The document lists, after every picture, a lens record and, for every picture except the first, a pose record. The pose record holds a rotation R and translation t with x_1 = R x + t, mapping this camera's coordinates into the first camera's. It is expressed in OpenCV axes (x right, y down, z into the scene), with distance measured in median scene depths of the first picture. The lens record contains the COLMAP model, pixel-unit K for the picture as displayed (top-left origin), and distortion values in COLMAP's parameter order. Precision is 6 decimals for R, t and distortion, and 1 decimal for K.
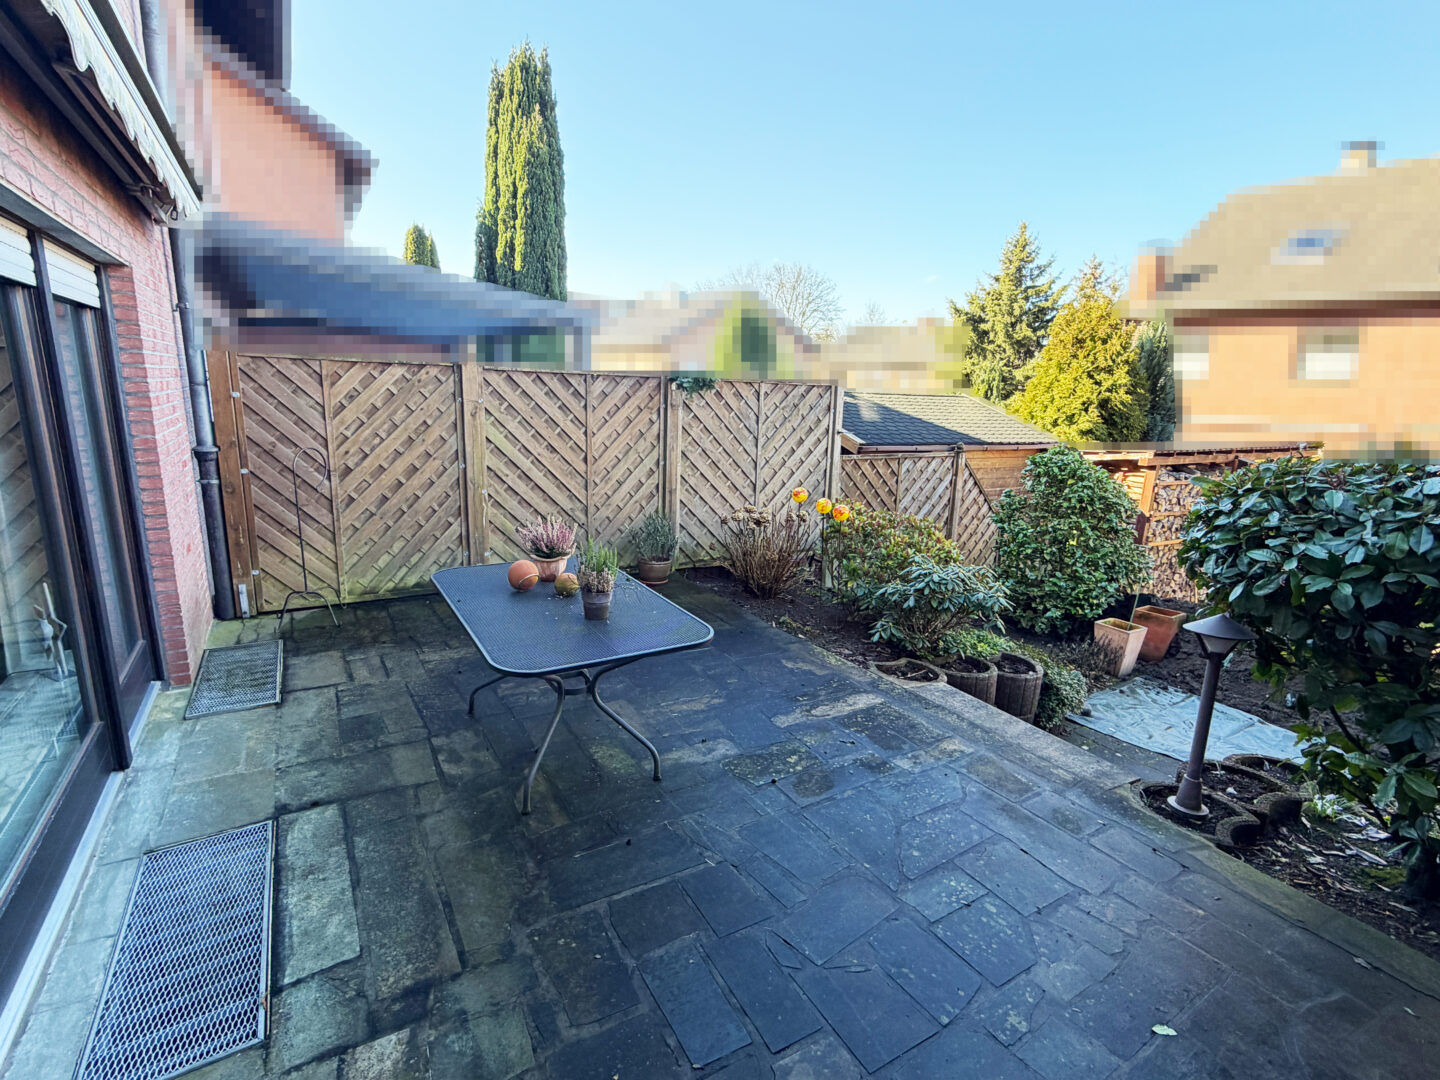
lens RADIAL K [[690.0, 0, 720.0], [0, 690.0, 540.0], [0, 0, 1]] dist [0.000665, 0.000026]
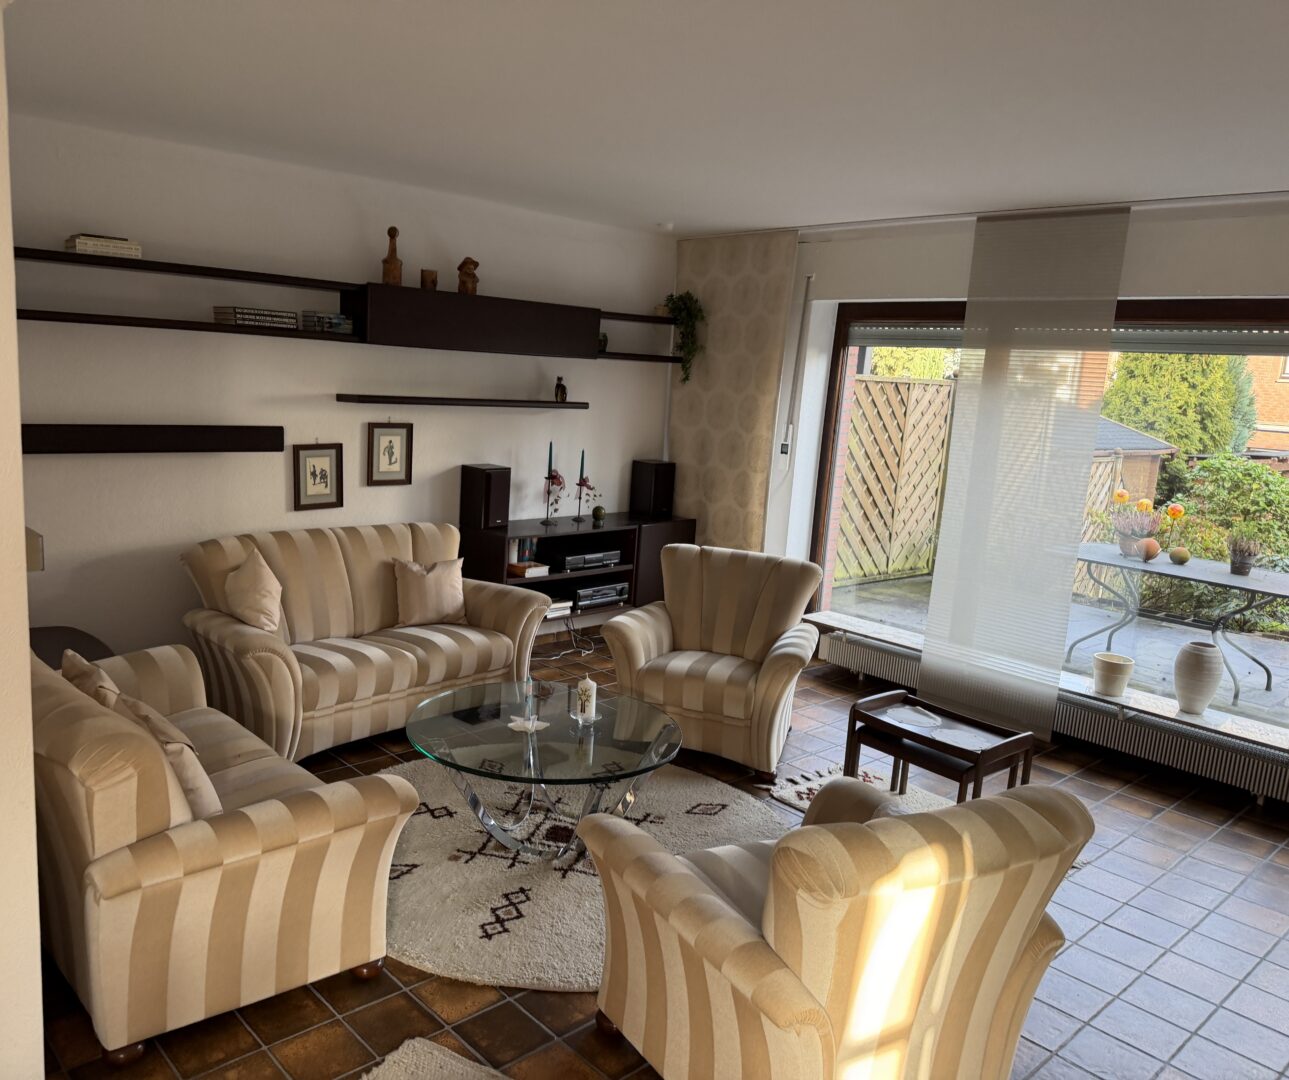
lens RADIAL K [[1020.9, 0, 642.7], [0, 1020.9, 556.3], [0, 0, 1]] dist [0.003793, 0.002948]
pose [[0.976090, -0.014712, 0.216870, -0.774934], [0.019564, 0.999604, -0.020244, 0.038042], [-0.216486, 0.024003, 0.975991, -0.342331]]
